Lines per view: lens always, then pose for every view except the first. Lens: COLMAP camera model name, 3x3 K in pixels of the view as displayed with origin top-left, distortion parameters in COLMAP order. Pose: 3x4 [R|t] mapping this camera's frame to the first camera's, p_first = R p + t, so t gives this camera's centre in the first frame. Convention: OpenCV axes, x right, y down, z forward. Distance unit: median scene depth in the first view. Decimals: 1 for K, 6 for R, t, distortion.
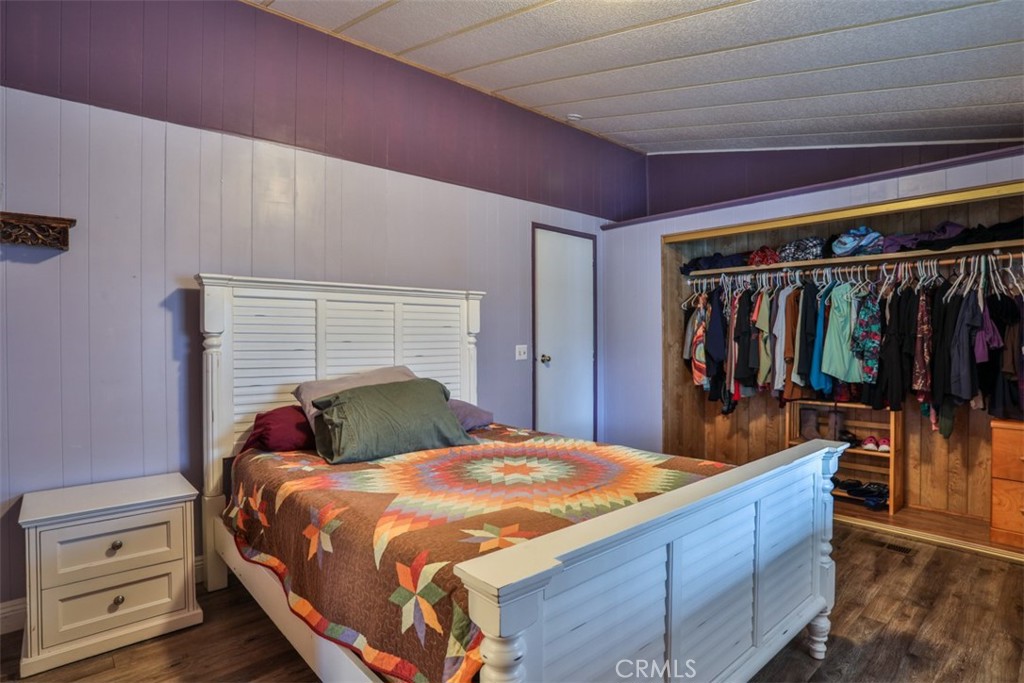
lens RADIAL K [[526.4, 0, 522.1], [0, 526.4, 342.4], [0, 0, 1]] dist [-0.067490, 0.025635]
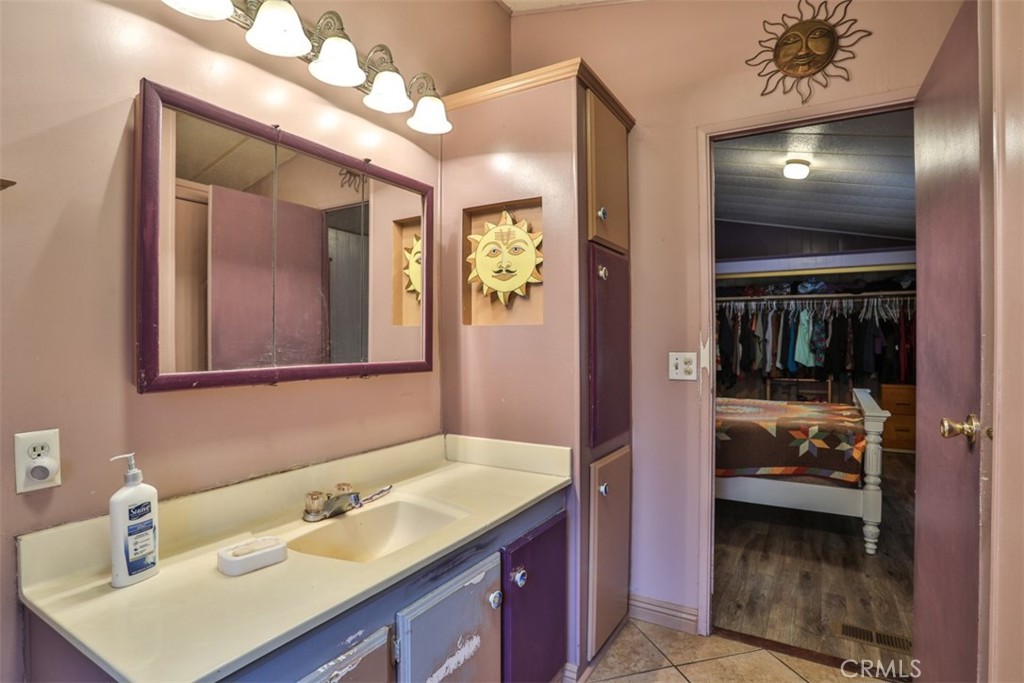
lens RADIAL K [[526.4, 0, 501.4], [0, 526.4, 341.1], [0, 0, 1]] dist [-0.067490, 0.025635]
pose [[0.955030, 0.001520, 0.296505, -0.880917], [0.000655, 0.999974, -0.007238, 0.003156], [-0.296508, 0.007106, 0.955004, -0.368442]]
